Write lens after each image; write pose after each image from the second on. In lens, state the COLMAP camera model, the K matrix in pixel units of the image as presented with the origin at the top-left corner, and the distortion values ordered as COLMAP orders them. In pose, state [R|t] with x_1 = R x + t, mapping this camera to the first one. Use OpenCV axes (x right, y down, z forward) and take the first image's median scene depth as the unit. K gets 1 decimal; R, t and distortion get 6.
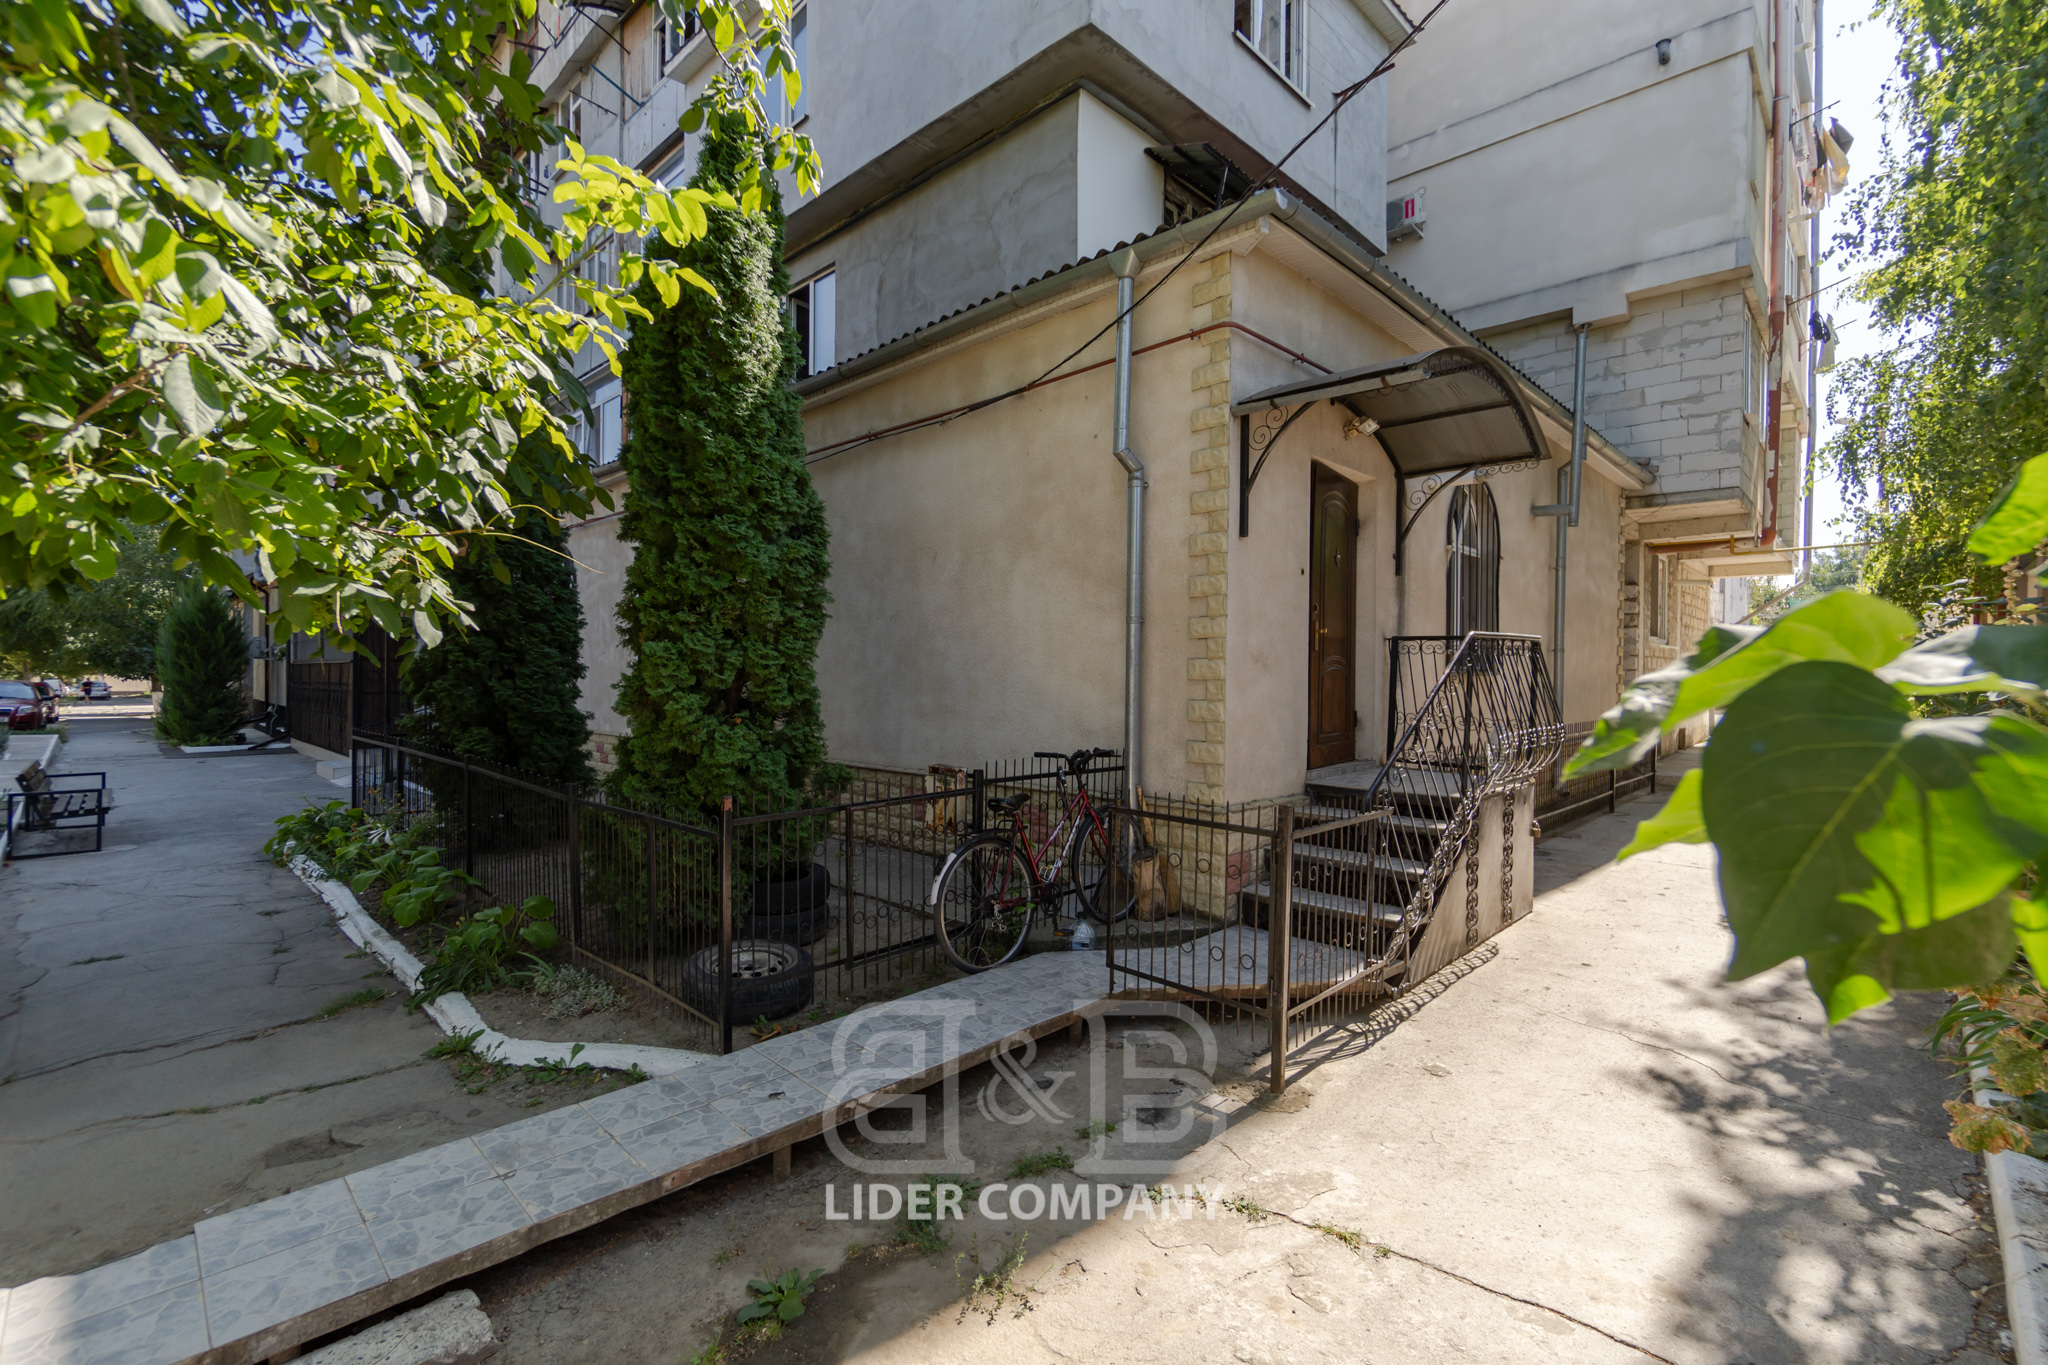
lens RADIAL K [[902.3, 0, 999.8], [0, 902.3, 677.7], [0, 0, 1]] dist [-0.013492, -0.000155]
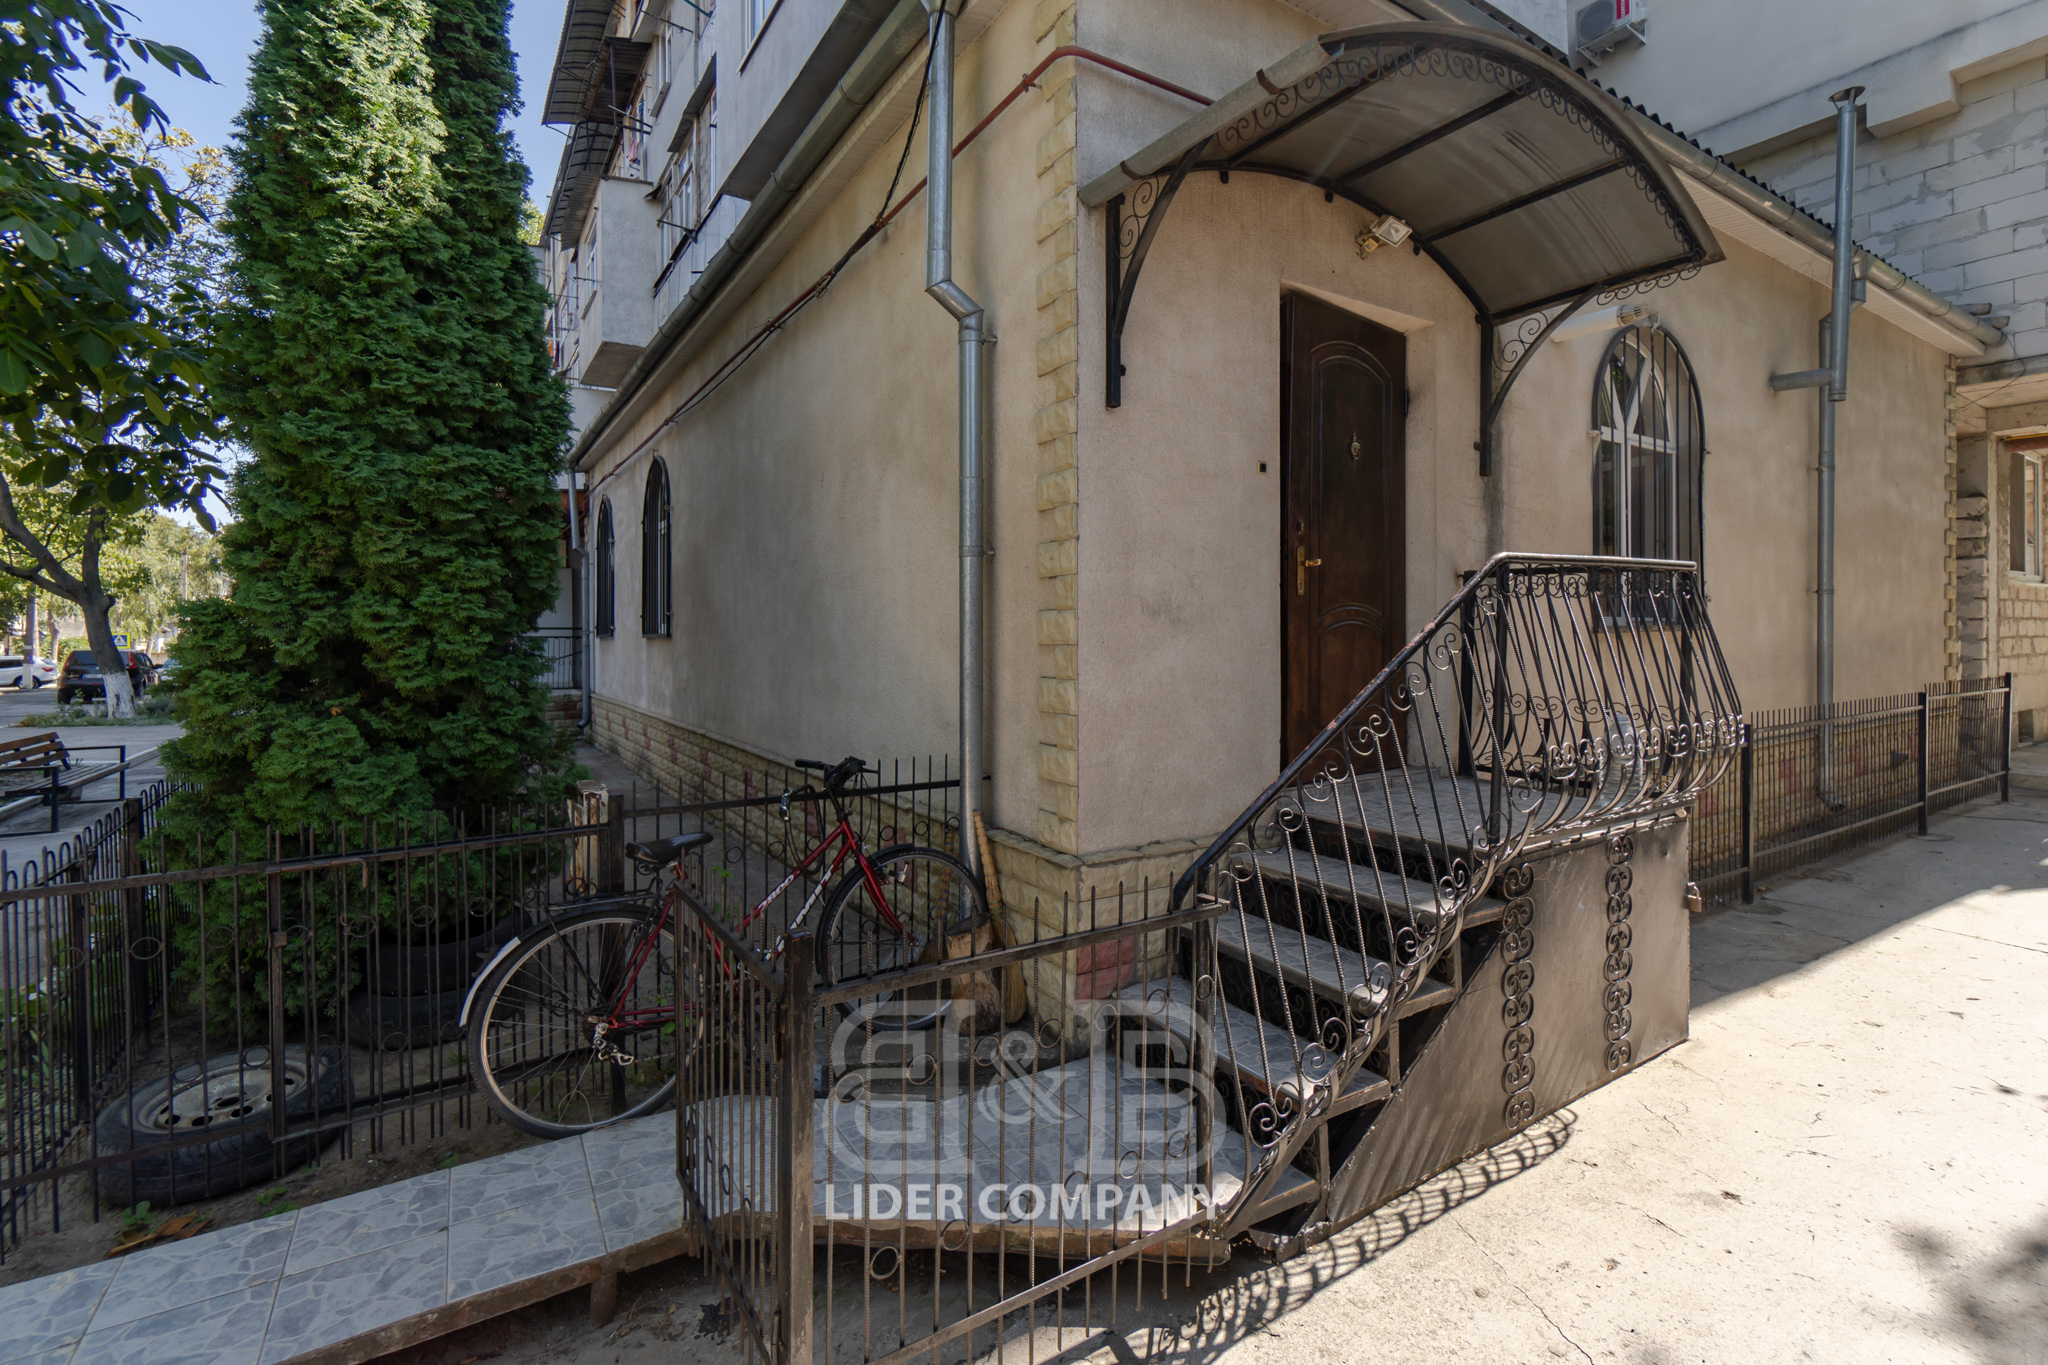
lens RADIAL K [[952.5, 0, 1083.6], [0, 952.5, 634.5], [0, 0, 1]] dist [-0.013063, 0.002155]
pose [[0.983987, -0.013303, -0.177745, 0.325626], [0.012264, 0.999901, -0.006942, -0.000057], [0.177820, 0.004651, 0.984052, 0.334407]]
